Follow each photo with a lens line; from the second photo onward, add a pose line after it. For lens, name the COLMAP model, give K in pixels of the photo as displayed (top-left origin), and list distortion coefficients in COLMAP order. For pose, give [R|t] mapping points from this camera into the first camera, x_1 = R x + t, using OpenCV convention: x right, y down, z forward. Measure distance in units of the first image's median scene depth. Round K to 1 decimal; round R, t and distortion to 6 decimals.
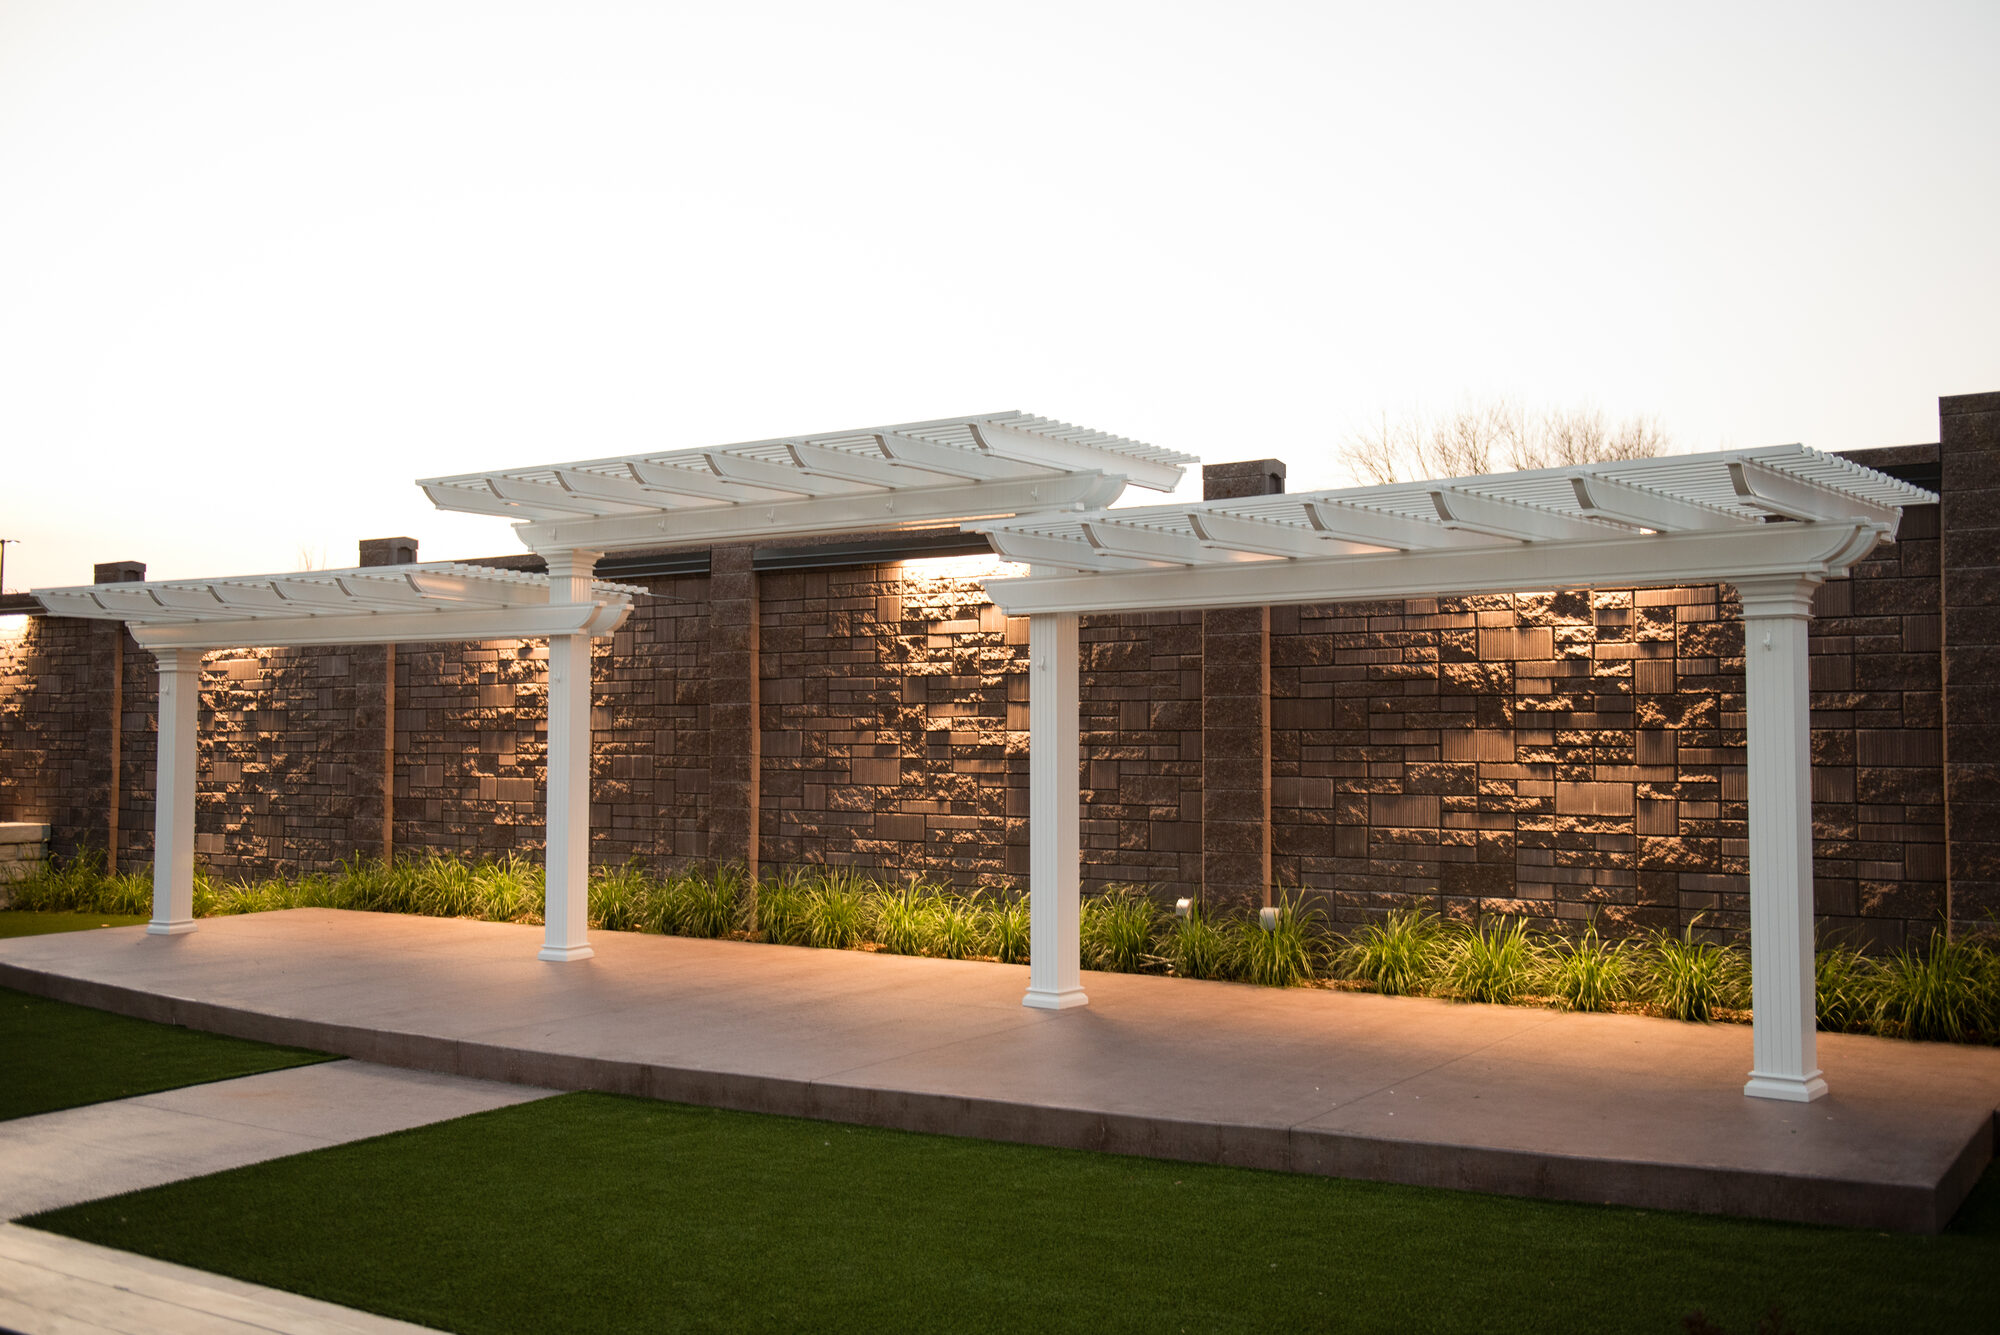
lens RADIAL K [[1878.8, 0, 1000.0], [0, 1878.8, 667.5], [0, 0, 1]] dist [0.013228, -0.005282]
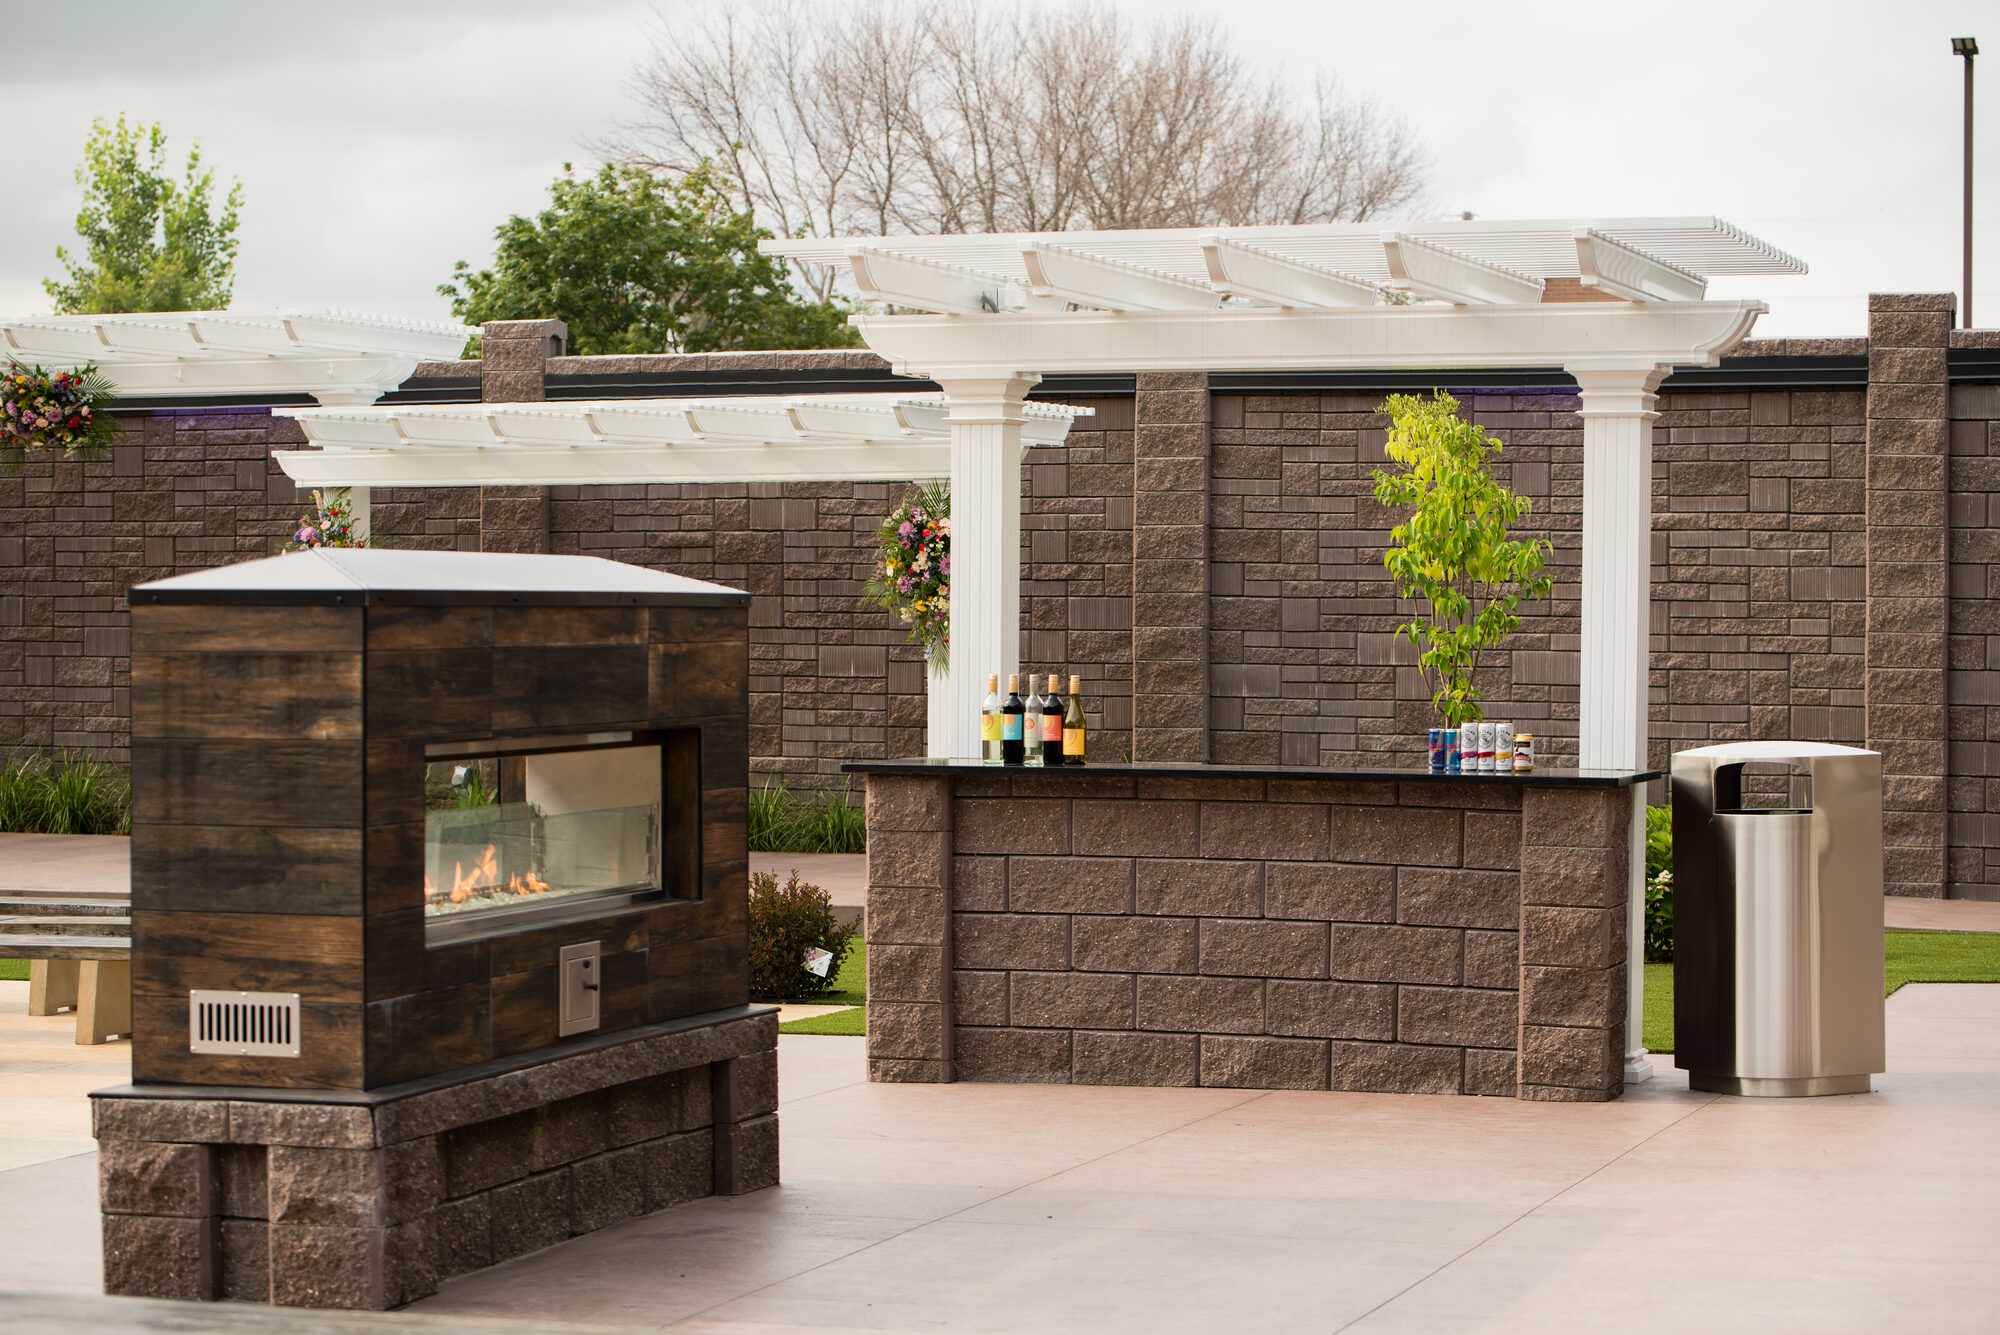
lens RADIAL K [[4484.4, 0, 1000.0], [0, 4484.4, 667.5], [0, 0, 1]] dist [-0.213388, 0.161418]
pose [[0.968002, -0.003063, 0.250926, -0.223193], [-0.010121, 0.998636, 0.051232, -0.053780], [-0.250740, -0.052132, 0.966650, -1.373394]]
